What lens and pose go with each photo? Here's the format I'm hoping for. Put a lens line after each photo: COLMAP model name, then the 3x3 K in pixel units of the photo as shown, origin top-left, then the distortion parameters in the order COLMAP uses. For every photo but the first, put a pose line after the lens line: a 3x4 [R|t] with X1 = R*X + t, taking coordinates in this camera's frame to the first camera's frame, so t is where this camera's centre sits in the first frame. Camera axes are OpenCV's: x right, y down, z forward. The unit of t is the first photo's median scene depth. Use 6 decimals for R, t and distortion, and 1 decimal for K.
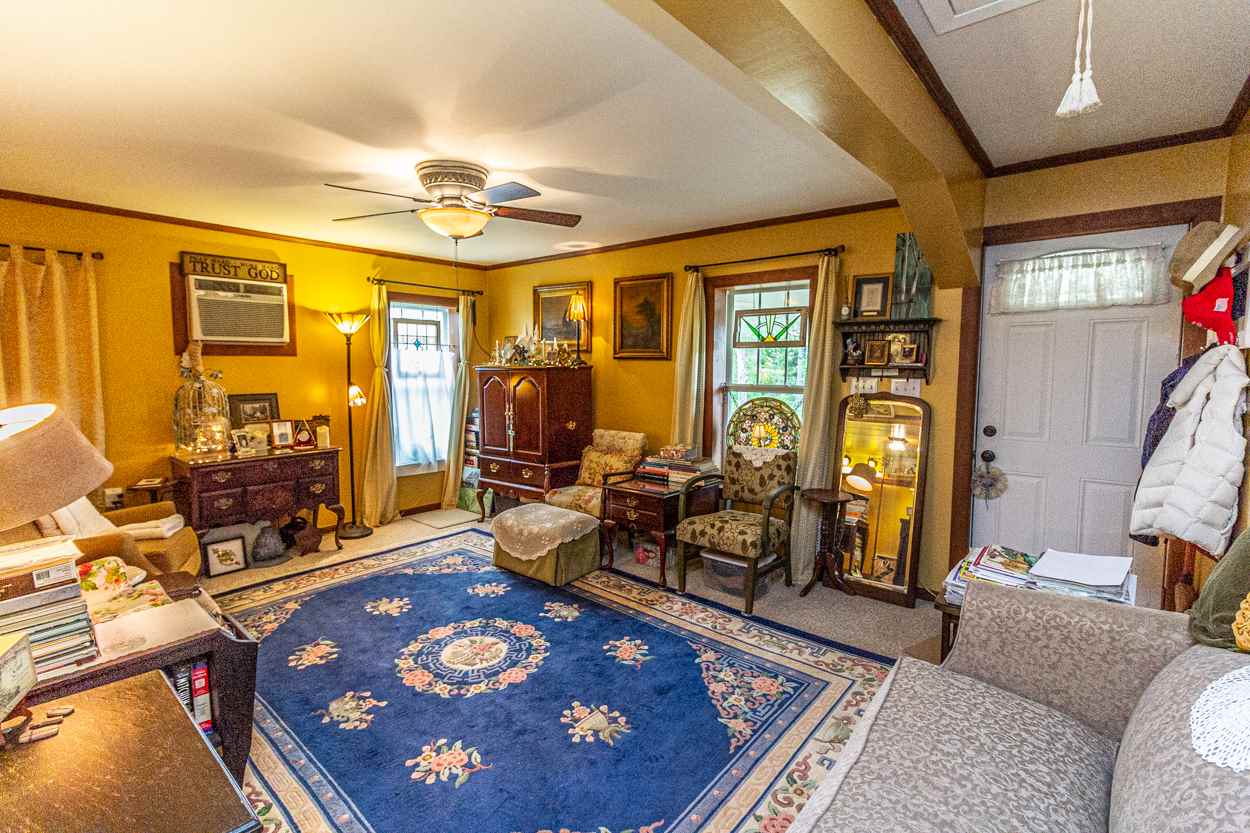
lens RADIAL K [[573.7, 0, 621.1], [0, 573.7, 415.5], [0, 0, 1]] dist [0.001257, -0.000705]
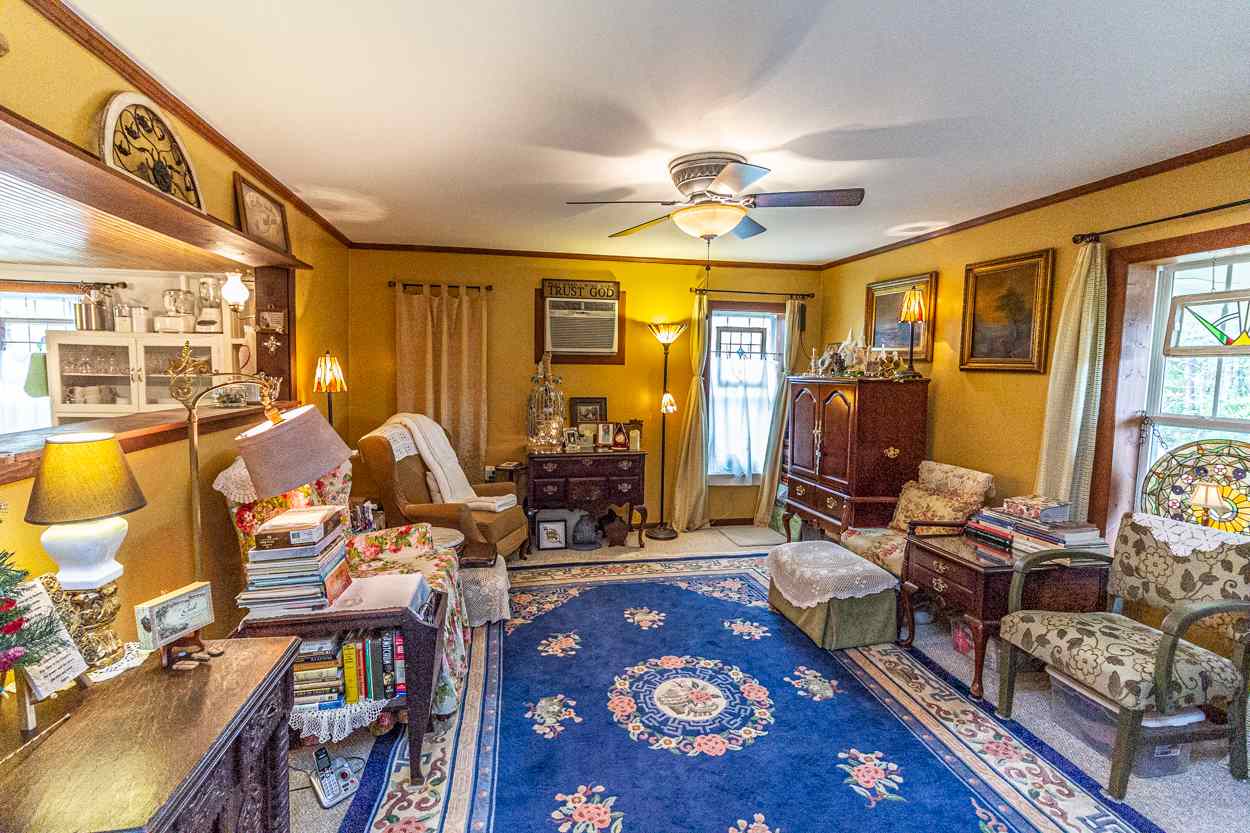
lens RADIAL K [[573.7, 0, 624.7], [0, 573.7, 413.8], [0, 0, 1]] dist [0.001257, -0.000705]
pose [[0.781068, 0.059878, -0.621568, 0.149299], [-0.068055, 0.997625, 0.010587, -0.025176], [0.620726, 0.034031, 0.783288, 0.167670]]
